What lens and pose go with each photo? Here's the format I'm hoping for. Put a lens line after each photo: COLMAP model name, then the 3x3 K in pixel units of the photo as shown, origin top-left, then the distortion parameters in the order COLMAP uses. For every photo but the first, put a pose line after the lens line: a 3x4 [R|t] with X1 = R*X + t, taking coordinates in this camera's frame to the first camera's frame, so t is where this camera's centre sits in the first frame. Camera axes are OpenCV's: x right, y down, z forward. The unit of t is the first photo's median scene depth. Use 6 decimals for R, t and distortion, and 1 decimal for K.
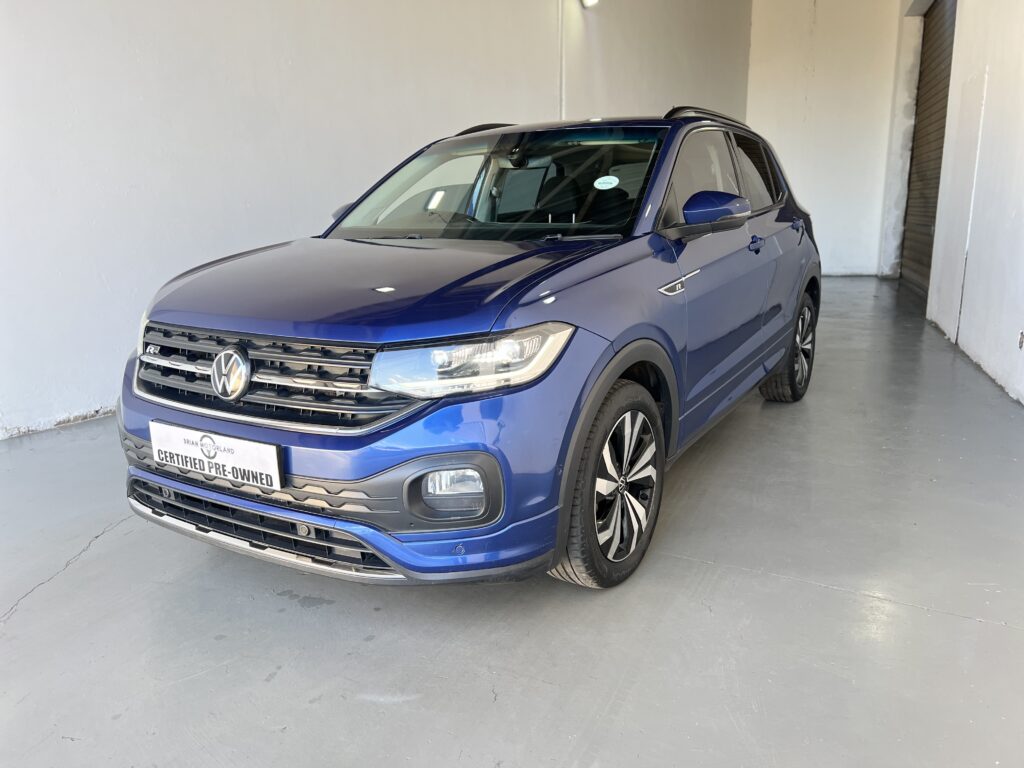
lens RADIAL K [[776.2, 0, 506.6], [0, 776.2, 387.3], [0, 0, 1]] dist [0.025196, -0.024967]
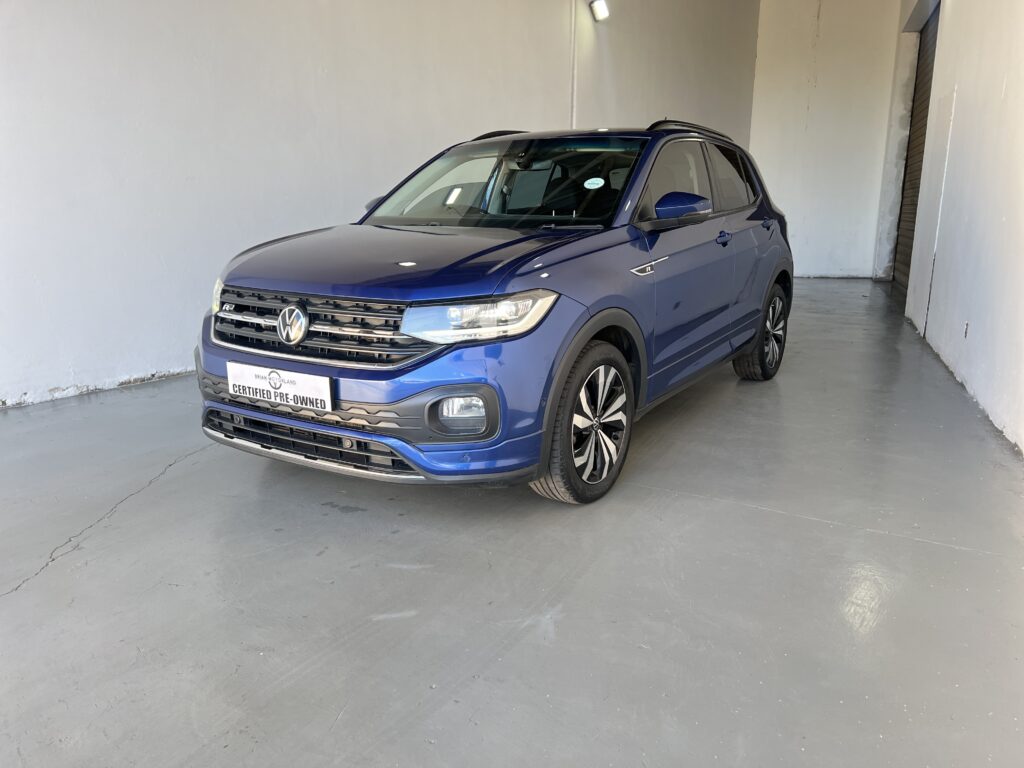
lens RADIAL K [[772.0, 0, 516.6], [0, 772.0, 394.0], [0, 0, 1]] dist [0.053686, -0.076537]
pose [[0.999725, 0.022764, -0.005676, 0.026594], [-0.022712, 0.999701, 0.009017, 0.073635], [0.005880, -0.008886, 0.999943, -0.273690]]
